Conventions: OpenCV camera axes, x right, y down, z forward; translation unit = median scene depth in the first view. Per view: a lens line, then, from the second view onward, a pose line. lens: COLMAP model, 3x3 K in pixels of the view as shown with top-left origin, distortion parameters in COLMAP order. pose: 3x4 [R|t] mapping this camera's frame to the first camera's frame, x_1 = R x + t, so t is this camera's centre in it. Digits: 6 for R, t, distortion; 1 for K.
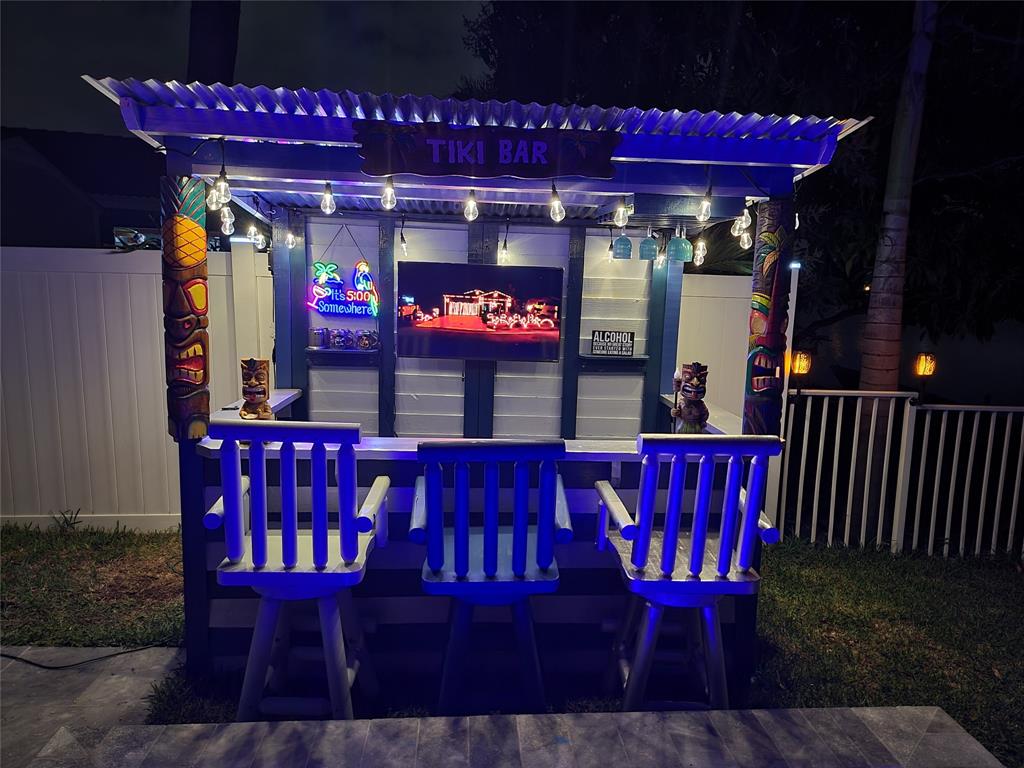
lens RADIAL K [[738.3, 0, 531.6], [0, 738.3, 400.1], [0, 0, 1]] dist [0.038495, -0.032387]
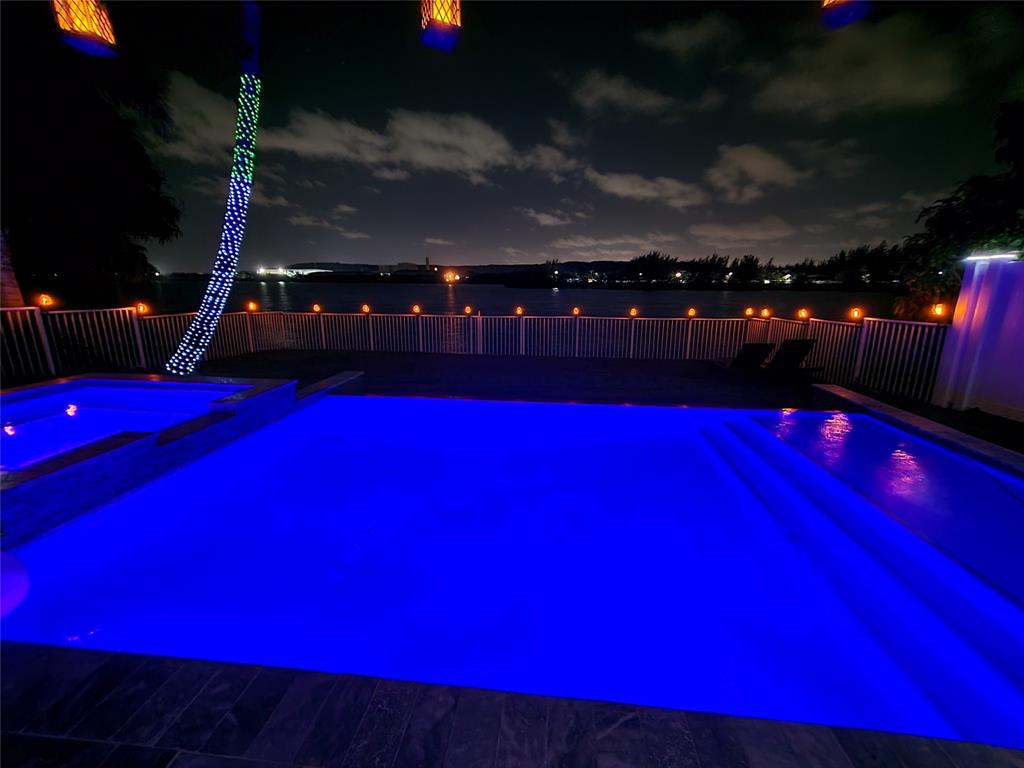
lens RADIAL K [[411.6, 0, 512.4], [0, 411.6, 373.6], [0, 0, 1]] dist [-0.001546, 0.002398]
pose [[0.180637, -0.231768, 0.955853, -0.839997], [0.141795, 0.967824, 0.207874, 0.216100], [-0.973275, 0.097986, 0.207688, -1.179943]]
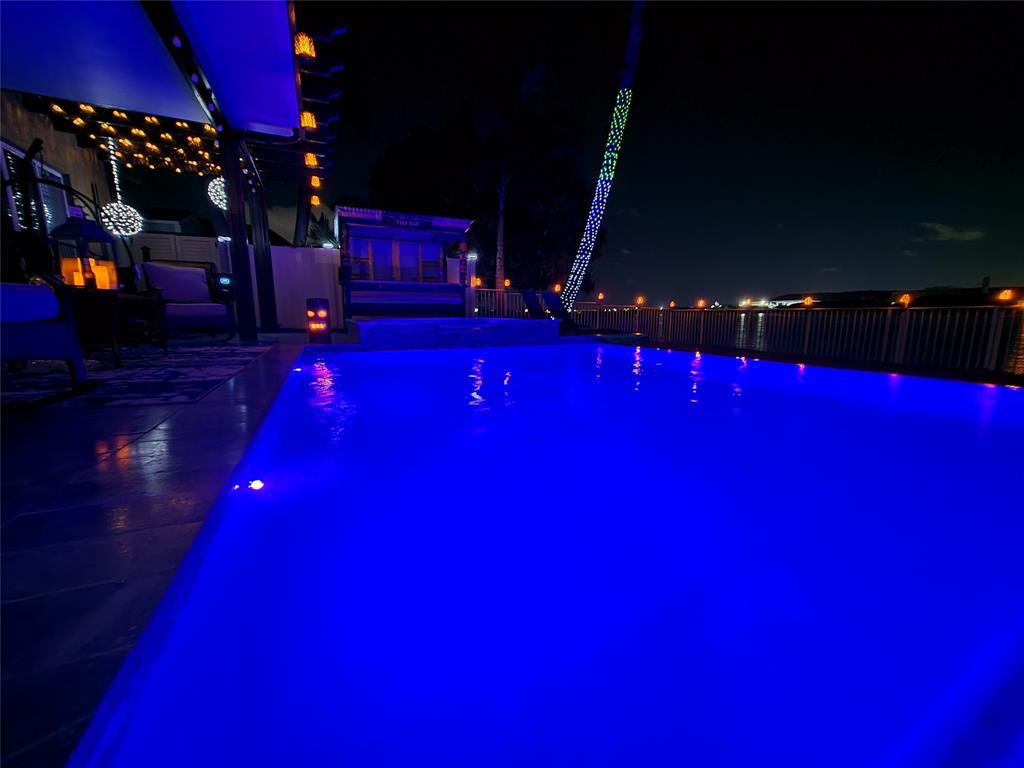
lens RADIAL K [[411.6, 0, 516.4], [0, 411.6, 386.2], [0, 0, 1]] dist [-0.001546, 0.002398]
pose [[0.937197, -0.083501, 0.338658, -0.371432], [0.073565, 0.996402, 0.042095, 0.662889], [-0.340955, -0.014538, 0.939967, -1.783938]]
